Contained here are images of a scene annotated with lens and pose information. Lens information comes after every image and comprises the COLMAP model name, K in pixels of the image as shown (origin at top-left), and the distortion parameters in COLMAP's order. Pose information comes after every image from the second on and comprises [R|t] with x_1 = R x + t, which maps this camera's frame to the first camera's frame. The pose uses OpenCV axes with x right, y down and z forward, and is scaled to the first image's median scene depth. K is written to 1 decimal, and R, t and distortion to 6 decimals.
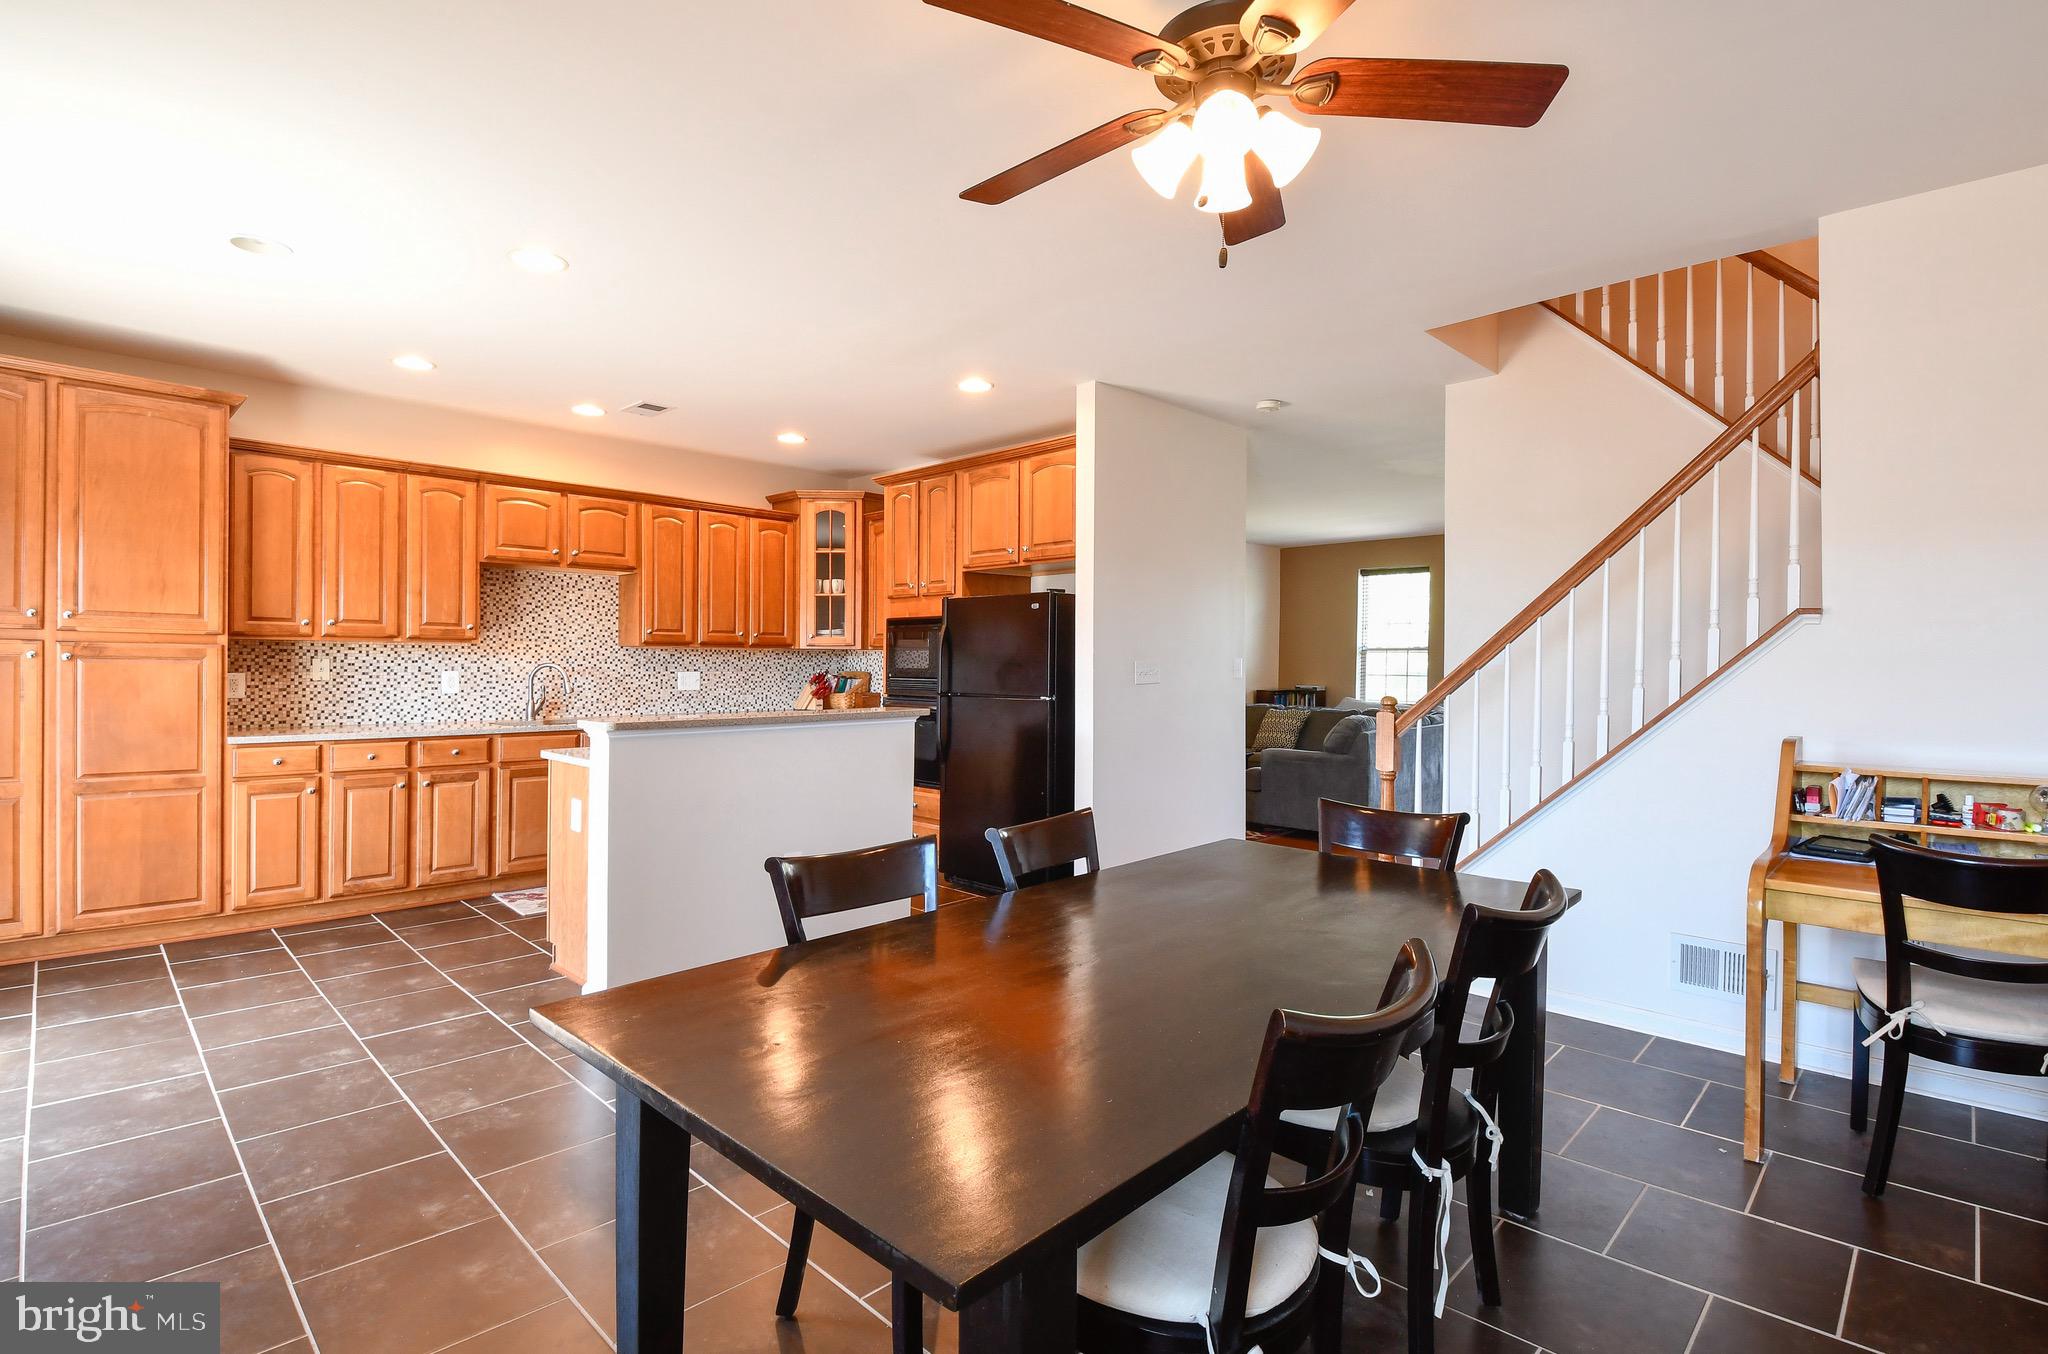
lens RADIAL K [[948.5, 0, 1029.1], [0, 948.5, 677.3], [0, 0, 1]] dist [0.002453, 0.002179]
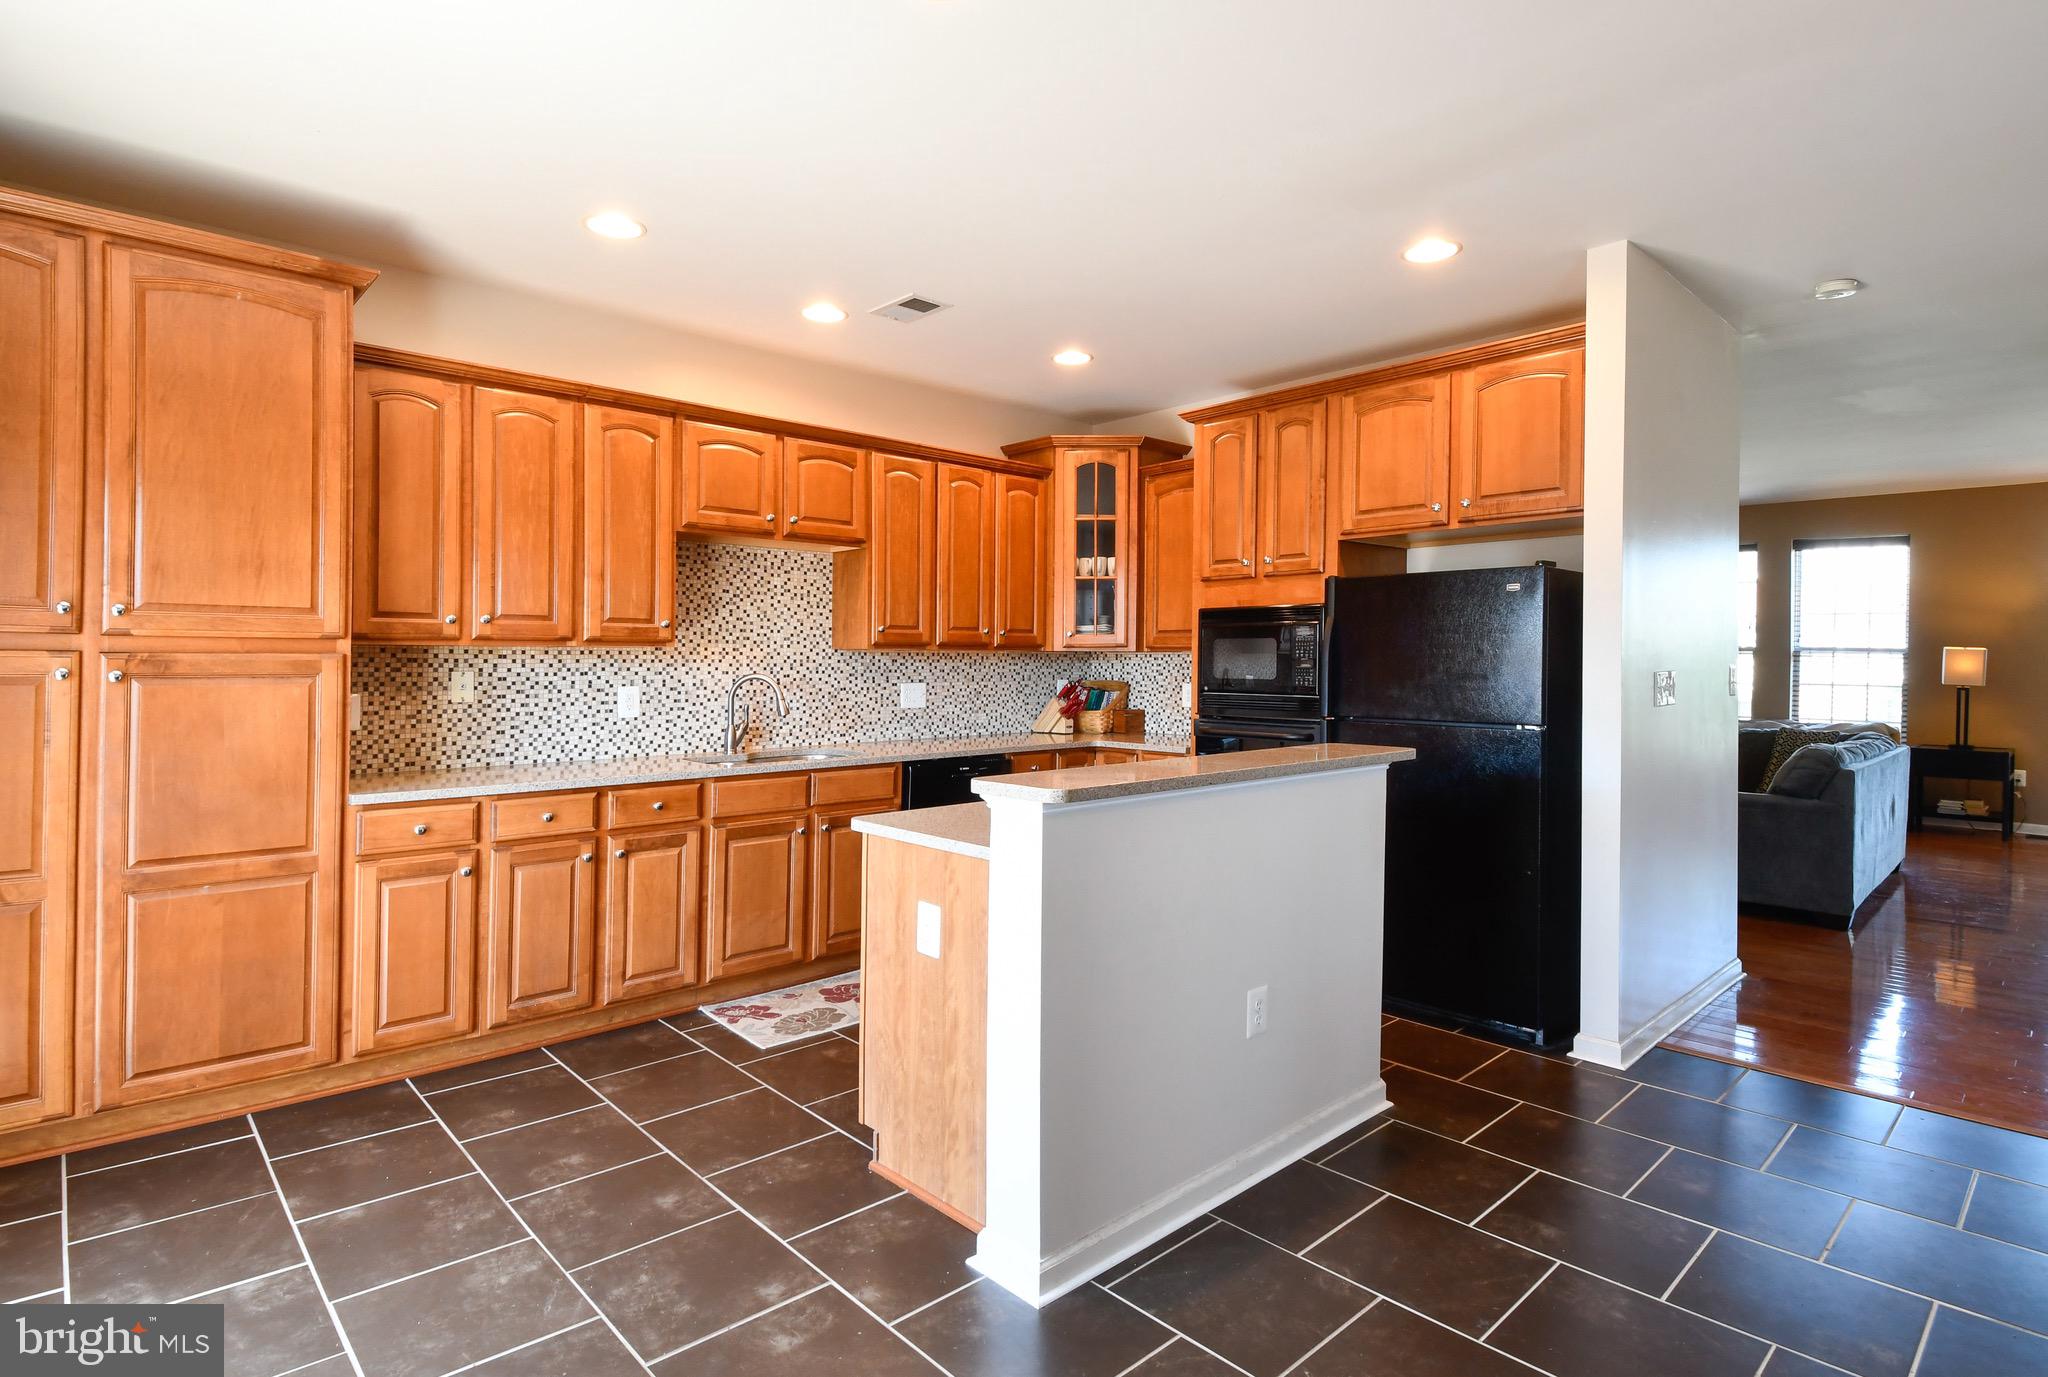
lens RADIAL K [[1036.6, 0, 1051.8], [0, 1036.6, 665.2], [0, 0, 1]] dist [0.031916, -0.007525]
pose [[0.999304, -0.006735, -0.036685, -0.282526], [0.006347, 0.999923, -0.010677, -0.013139], [0.036754, 0.010436, 0.999270, 0.249456]]
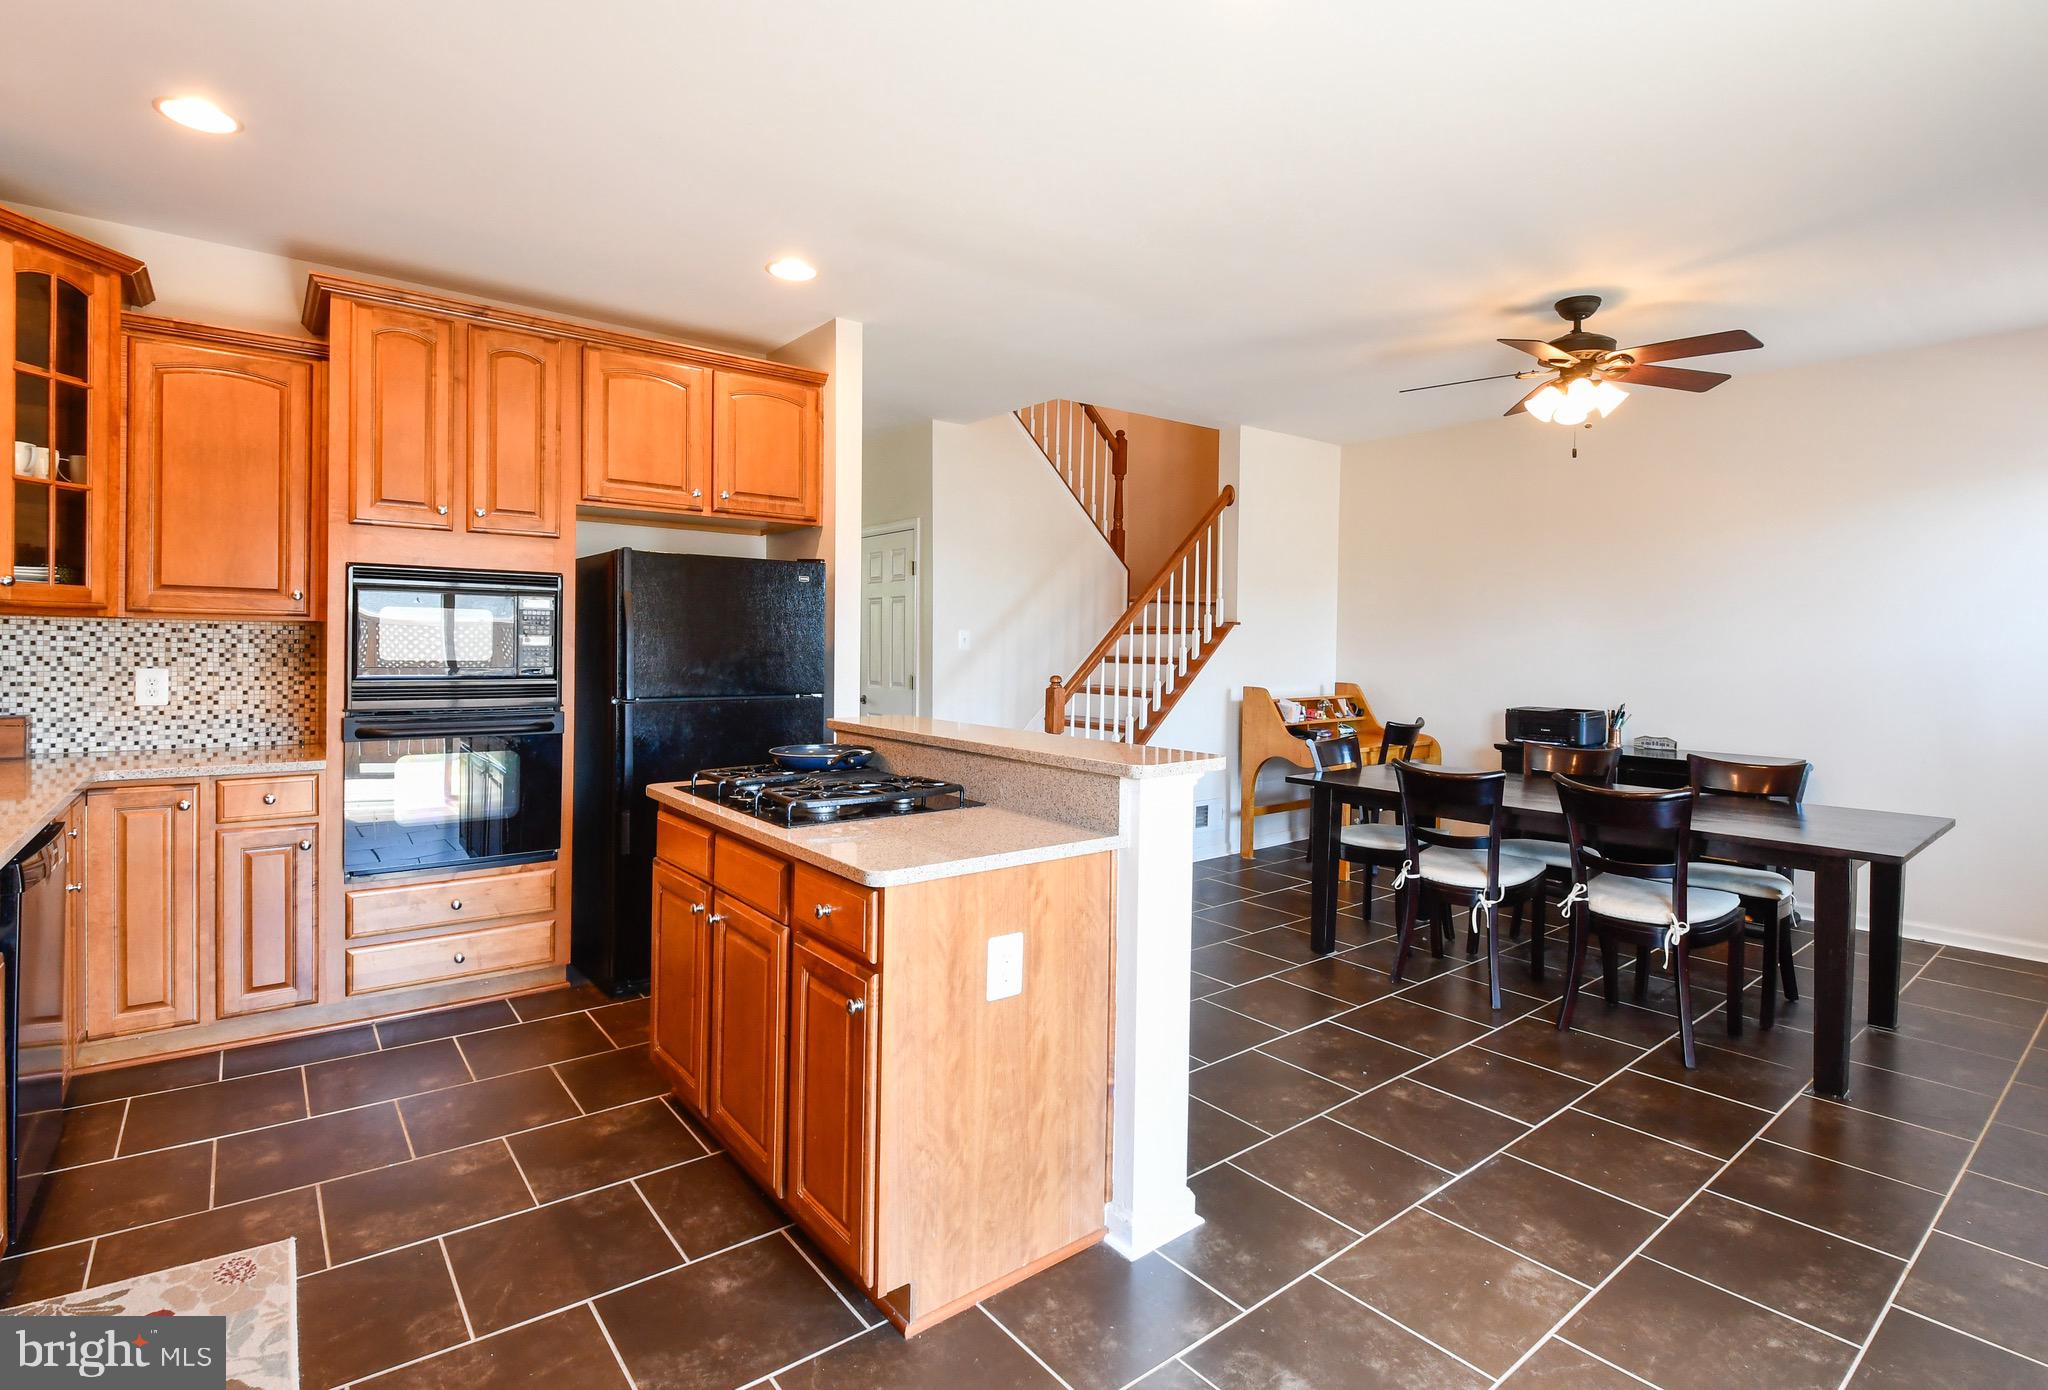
lens RADIAL K [[967.0, 0, 1004.3], [0, 967.0, 653.3], [0, 0, 1]] dist [0.000648, -0.005238]
pose [[0.148127, -0.016691, 0.988828, -0.738595], [0.004943, 0.999858, 0.016137, -0.022653], [-0.988956, 0.002497, 0.148188, 0.689667]]
